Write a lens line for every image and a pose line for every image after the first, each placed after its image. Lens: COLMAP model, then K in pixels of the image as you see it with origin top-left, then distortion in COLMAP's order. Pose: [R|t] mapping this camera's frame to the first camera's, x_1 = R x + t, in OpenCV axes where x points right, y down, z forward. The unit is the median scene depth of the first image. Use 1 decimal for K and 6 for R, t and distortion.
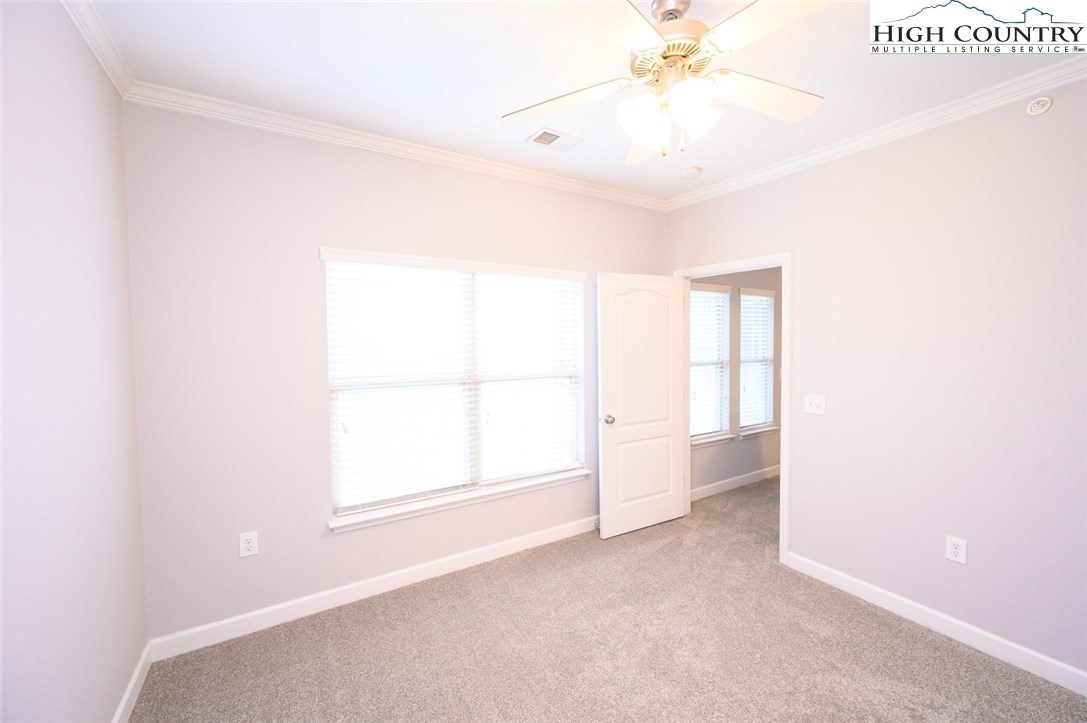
lens RADIAL K [[433.5, 0, 571.1], [0, 433.5, 362.1], [0, 0, 1]] dist [0.018832, -0.000638]
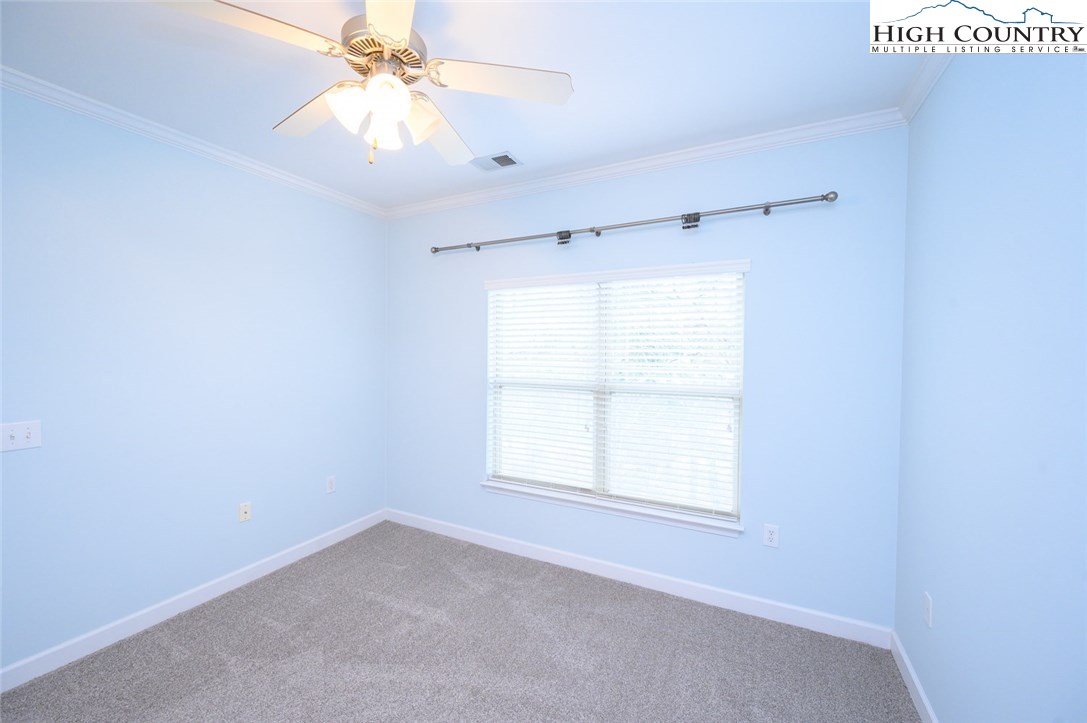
lens RADIAL K [[440.0, 0, 543.5], [0, 440.0, 361.5], [0, 0, 1]] dist [0.000397, 0.000123]
pose [[0.495532, 0.034952, -0.867886, 0.580399], [-0.050662, 0.998652, 0.011292, -0.026920], [0.867111, 0.038373, 0.496635, 0.377811]]
